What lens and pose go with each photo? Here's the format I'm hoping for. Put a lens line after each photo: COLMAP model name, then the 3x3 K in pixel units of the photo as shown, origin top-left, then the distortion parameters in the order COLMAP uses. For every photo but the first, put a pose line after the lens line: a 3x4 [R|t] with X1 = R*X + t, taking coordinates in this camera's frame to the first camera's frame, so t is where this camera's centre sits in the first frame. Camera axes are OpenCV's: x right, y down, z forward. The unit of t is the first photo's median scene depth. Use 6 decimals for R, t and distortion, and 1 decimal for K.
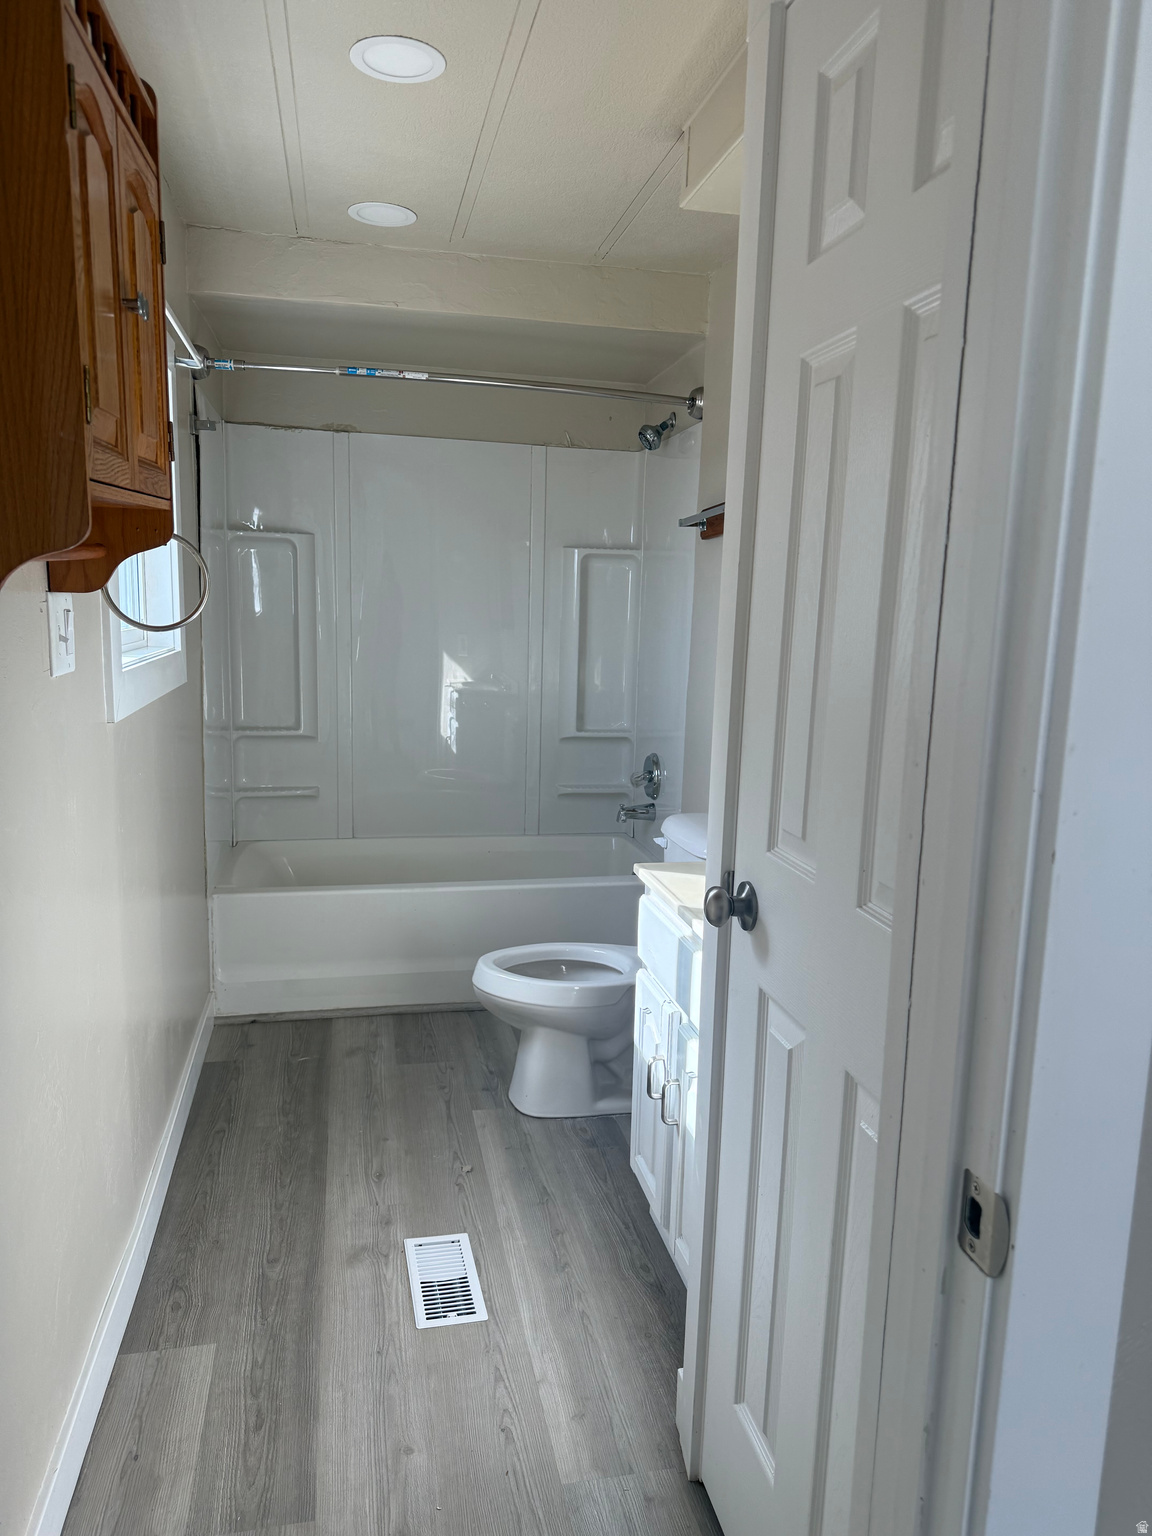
lens RADIAL K [[1021.4, 0, 576.0], [0, 1021.4, 768.0], [0, 0, 1]] dist [-0.003334, 0.000206]
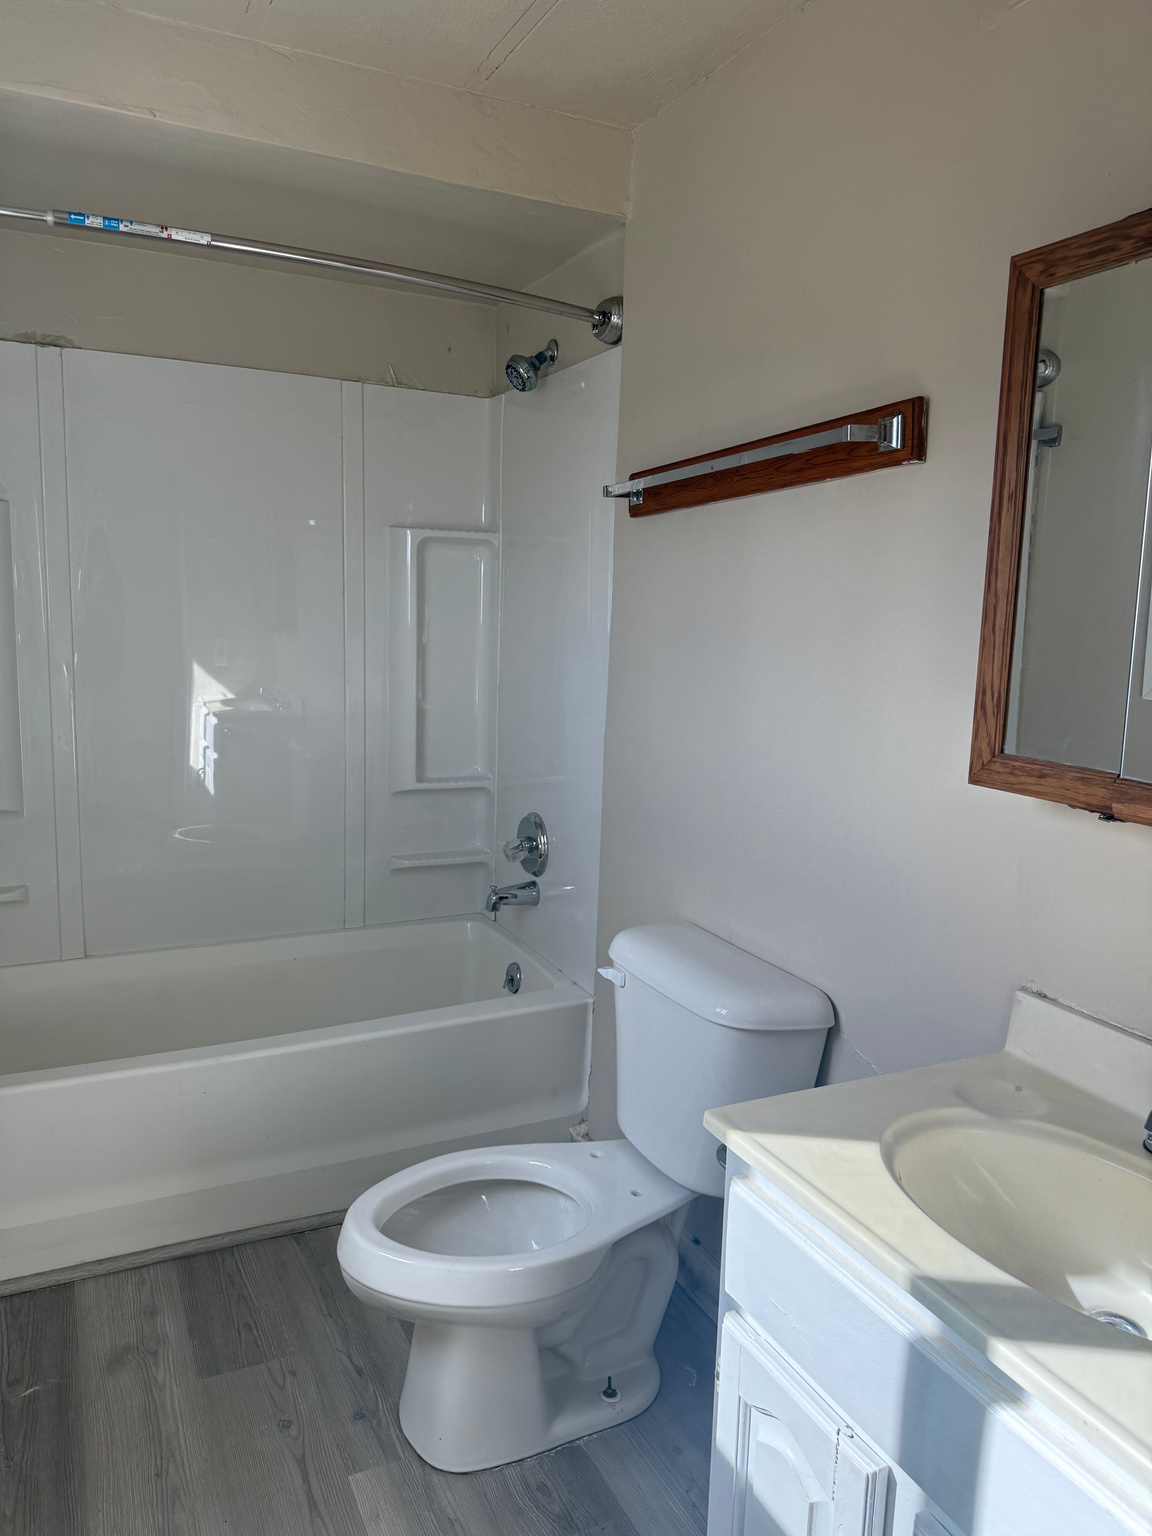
lens RADIAL K [[1088.0, 0, 576.0], [0, 1088.0, 768.0], [0, 0, 1]] dist [0.049642, -0.085154]
pose [[0.973239, -0.033213, 0.227382, -0.081741], [0.033600, 0.999433, 0.002168, -0.055105], [-0.227325, 0.005530, 0.973803, 0.280237]]
